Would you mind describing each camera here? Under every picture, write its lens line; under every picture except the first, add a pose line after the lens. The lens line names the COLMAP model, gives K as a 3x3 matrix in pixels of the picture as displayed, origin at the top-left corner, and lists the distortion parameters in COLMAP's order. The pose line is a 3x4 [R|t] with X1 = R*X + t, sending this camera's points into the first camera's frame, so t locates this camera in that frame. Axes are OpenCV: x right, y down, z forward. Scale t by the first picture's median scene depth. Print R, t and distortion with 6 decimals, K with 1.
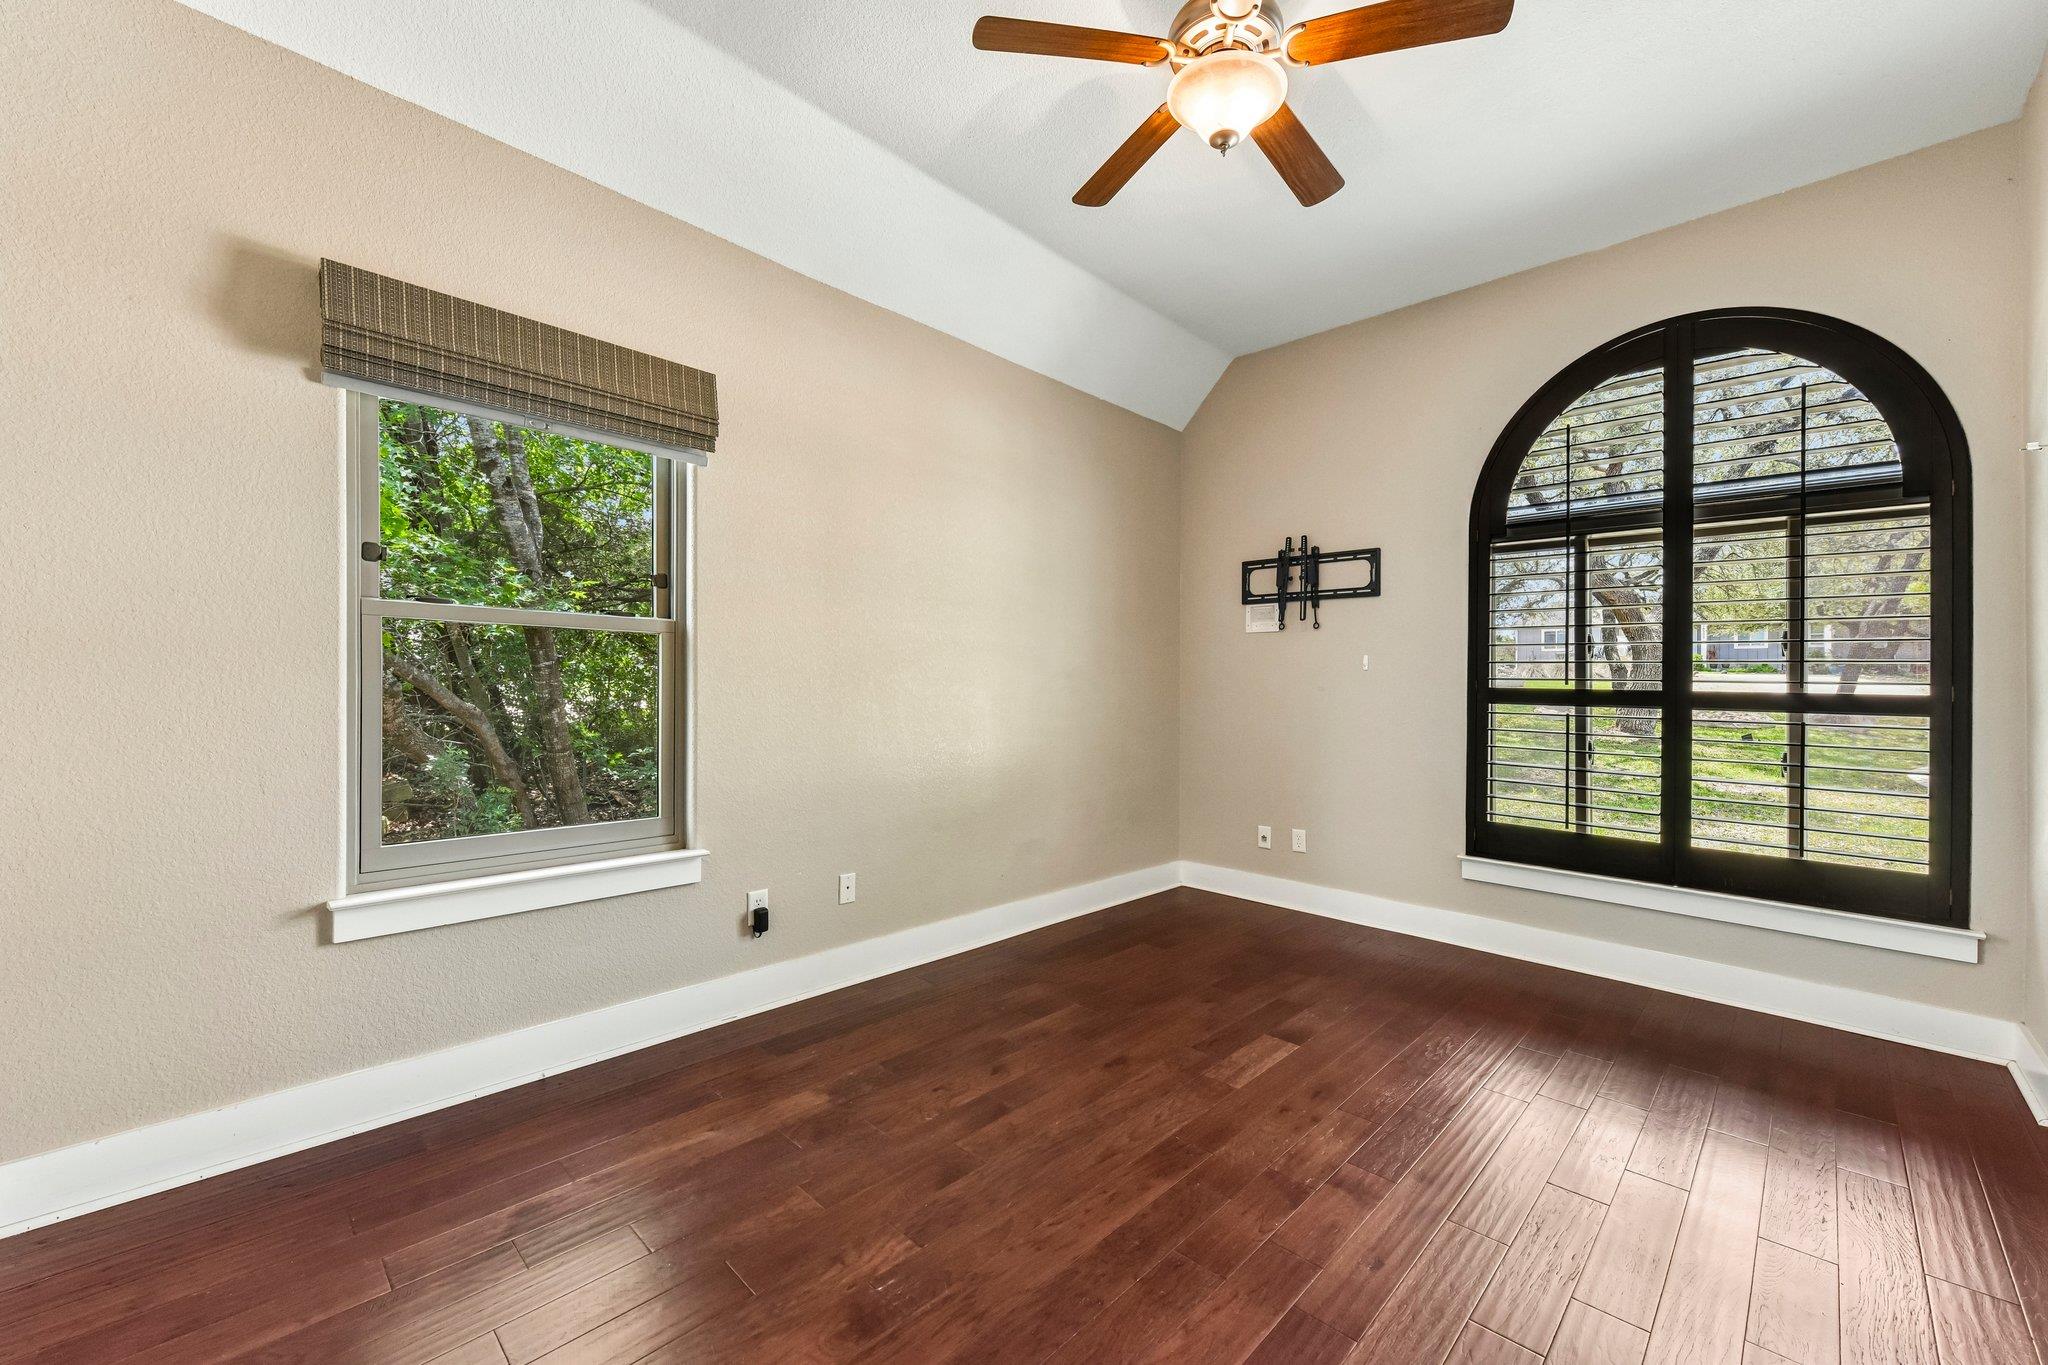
lens RADIAL K [[810.6, 0, 1033.8], [0, 810.6, 685.7], [0, 0, 1]] dist [0.007324, -0.002964]
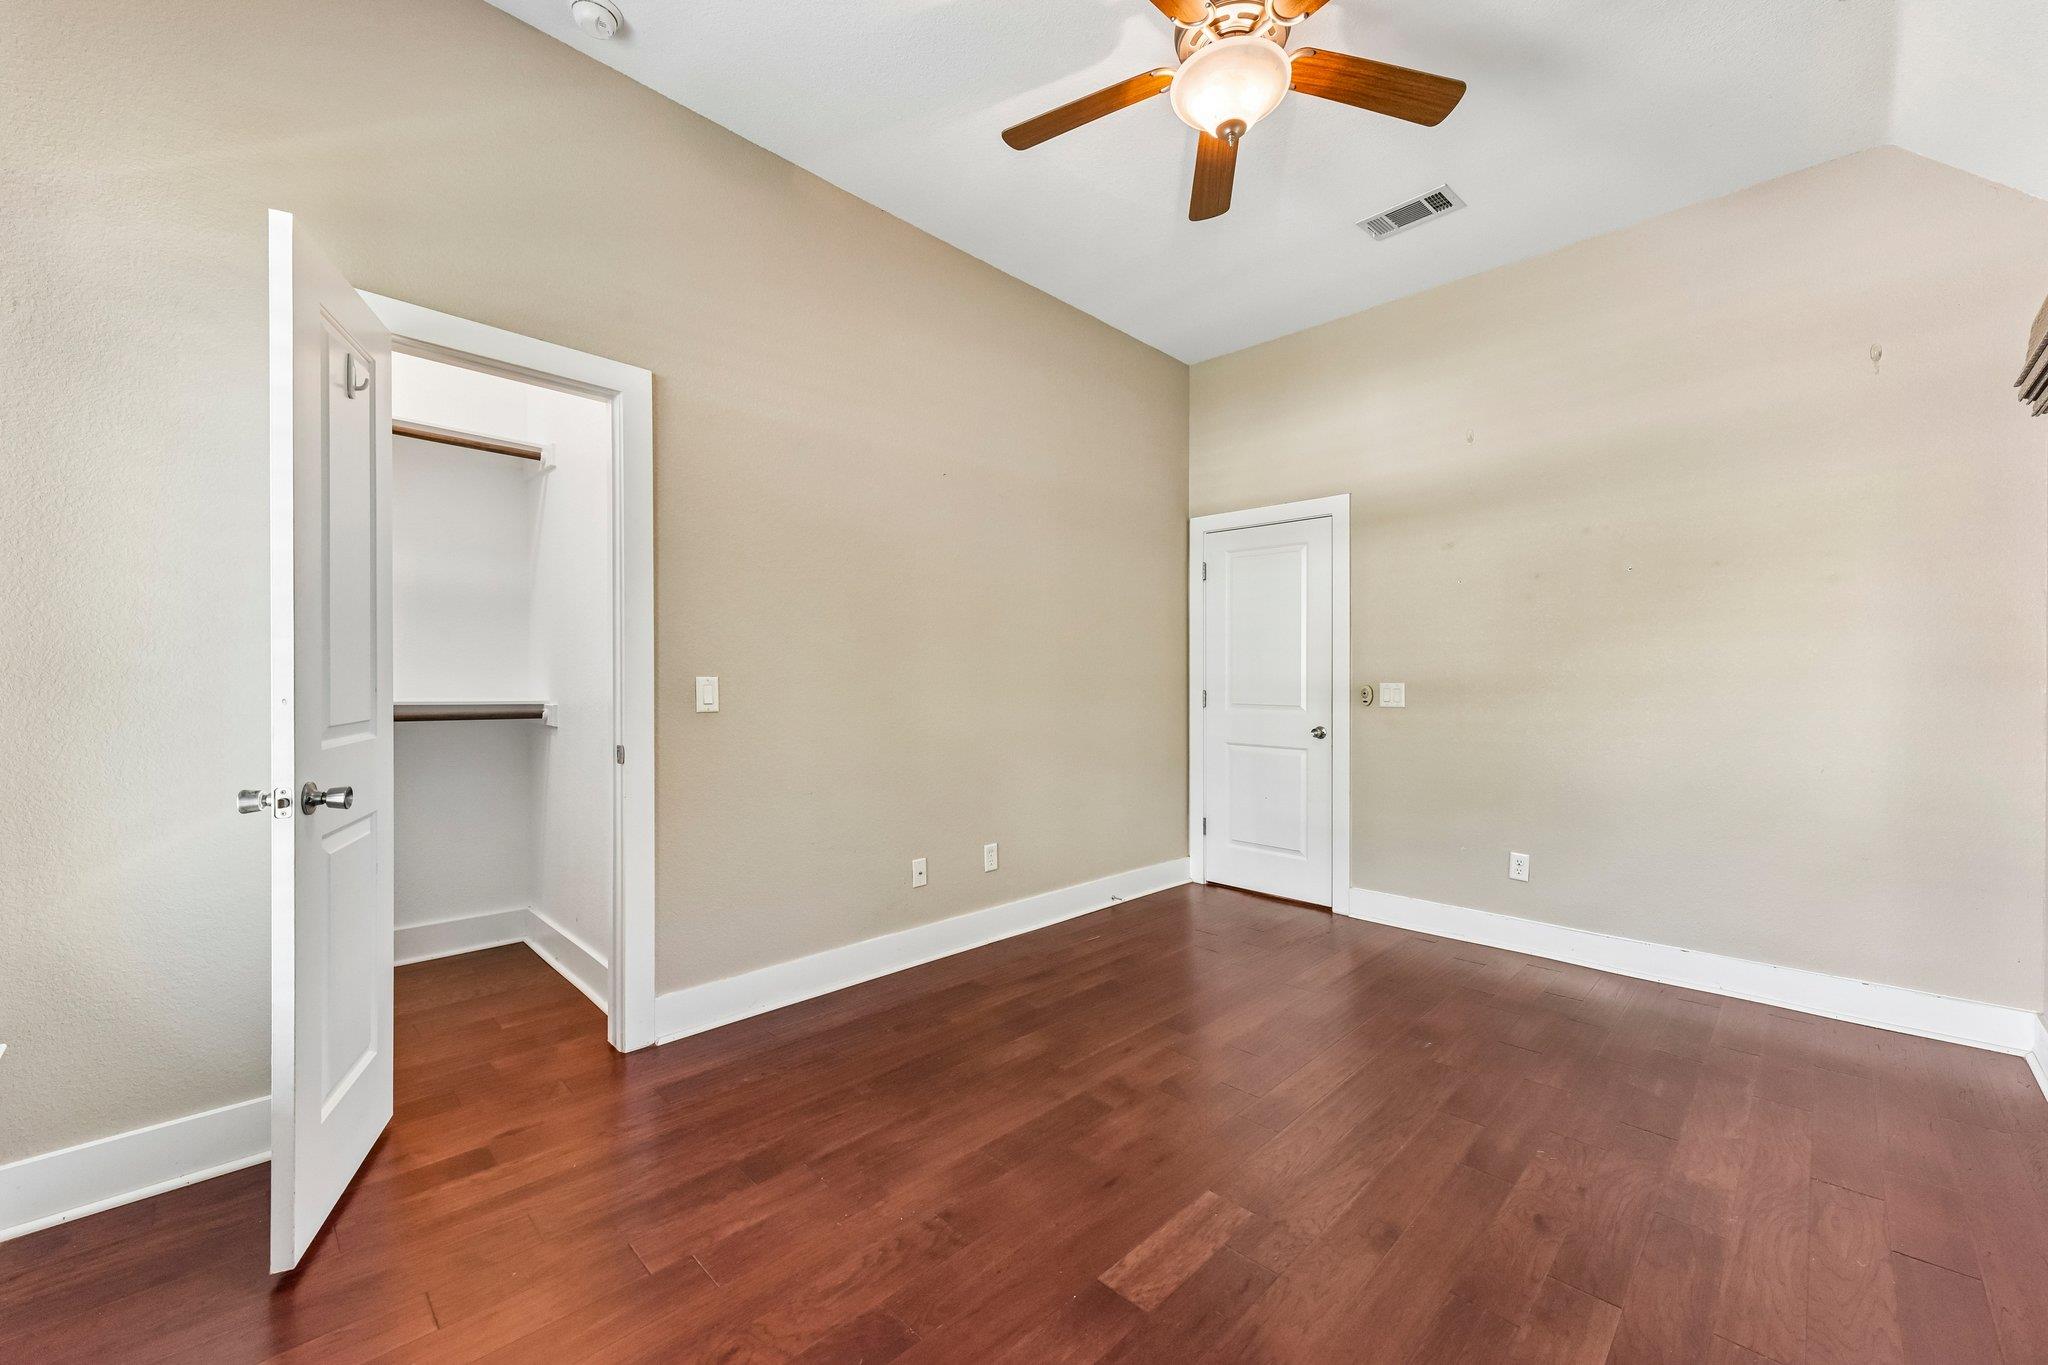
lens RADIAL K [[810.6, 0, 1033.8], [0, 810.6, 685.7], [0, 0, 1]] dist [0.007324, -0.002964]
pose [[-0.999894, -0.007894, 0.012230, 0.430114], [-0.007952, 0.999957, -0.004747, 0.002380], [-0.012192, -0.004844, -0.999914, 1.863350]]
